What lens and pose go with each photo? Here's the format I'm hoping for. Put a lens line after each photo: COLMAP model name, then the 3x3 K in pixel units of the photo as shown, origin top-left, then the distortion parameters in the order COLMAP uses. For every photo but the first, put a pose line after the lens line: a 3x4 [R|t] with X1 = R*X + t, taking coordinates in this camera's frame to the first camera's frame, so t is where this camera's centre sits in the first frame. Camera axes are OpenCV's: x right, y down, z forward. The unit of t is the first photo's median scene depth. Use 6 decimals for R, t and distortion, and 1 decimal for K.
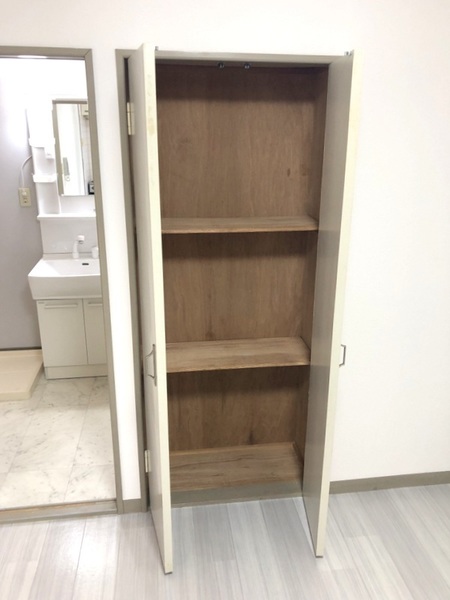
lens RADIAL K [[488.8, 0, 226.8], [0, 488.8, 297.5], [0, 0, 1]] dist [0.023036, -0.034783]
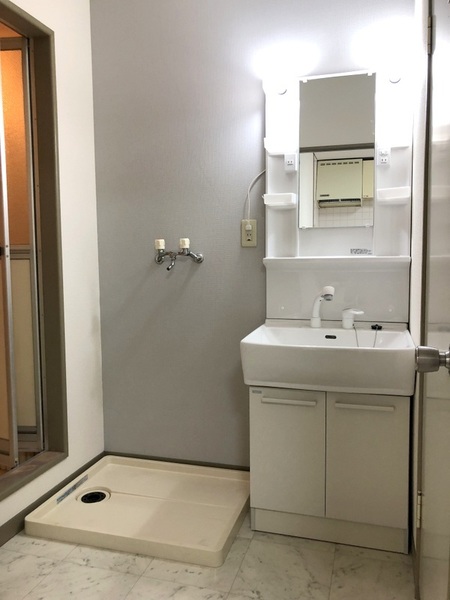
lens RADIAL K [[488.8, 0, 224.6], [0, 488.8, 297.5], [0, 0, 1]] dist [0.023036, -0.034783]
pose [[0.907763, 0.011666, -0.419322, -0.161723], [-0.111531, 0.970346, -0.214450, 0.029566], [0.404385, 0.241437, 0.882145, 0.420540]]
